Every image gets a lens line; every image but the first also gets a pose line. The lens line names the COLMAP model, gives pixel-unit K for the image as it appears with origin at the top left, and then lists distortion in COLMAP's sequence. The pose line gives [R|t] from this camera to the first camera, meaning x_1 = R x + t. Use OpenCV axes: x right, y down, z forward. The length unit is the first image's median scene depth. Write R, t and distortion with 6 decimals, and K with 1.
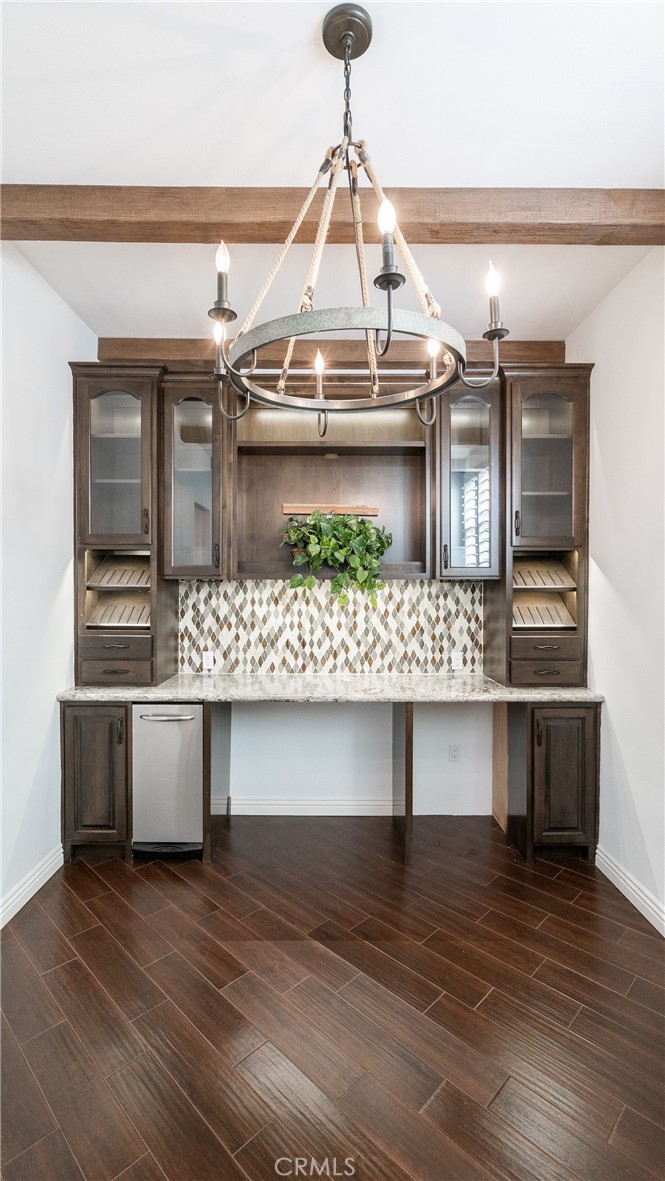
lens RADIAL K [[537.2, 0, 332.5], [0, 537.2, 590.5], [0, 0, 1]] dist [-0.001287, 0.000132]
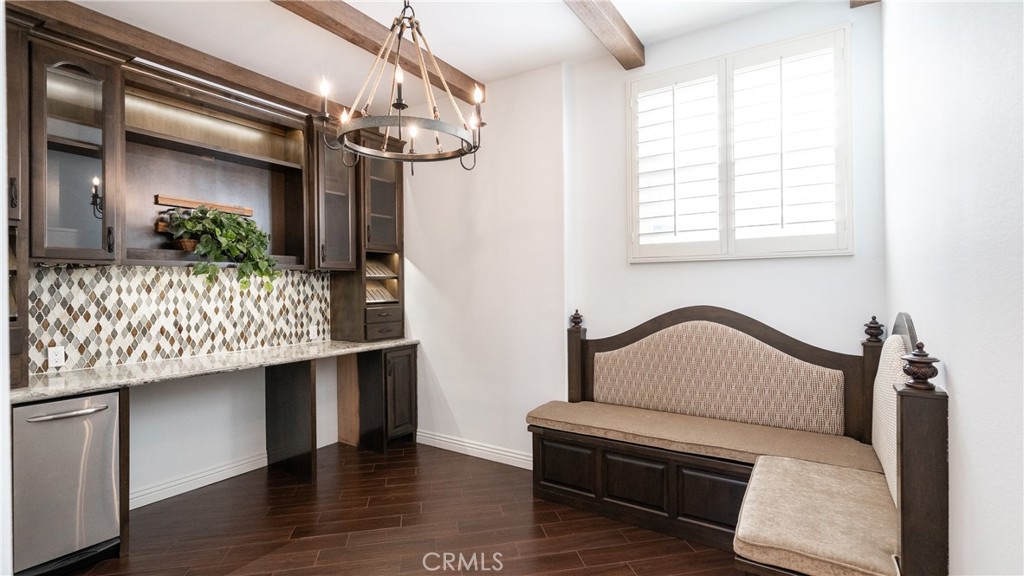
lens RADIAL K [[465.8, 0, 512.0], [0, 465.8, 288.0], [0, 0, 1]] dist [-0.001287, 0.000132]
pose [[0.556245, -0.009602, 0.830963, -0.451493], [0.020866, 0.999779, -0.002415, 0.034079], [-0.830756, 0.018682, 0.556323, -0.053494]]
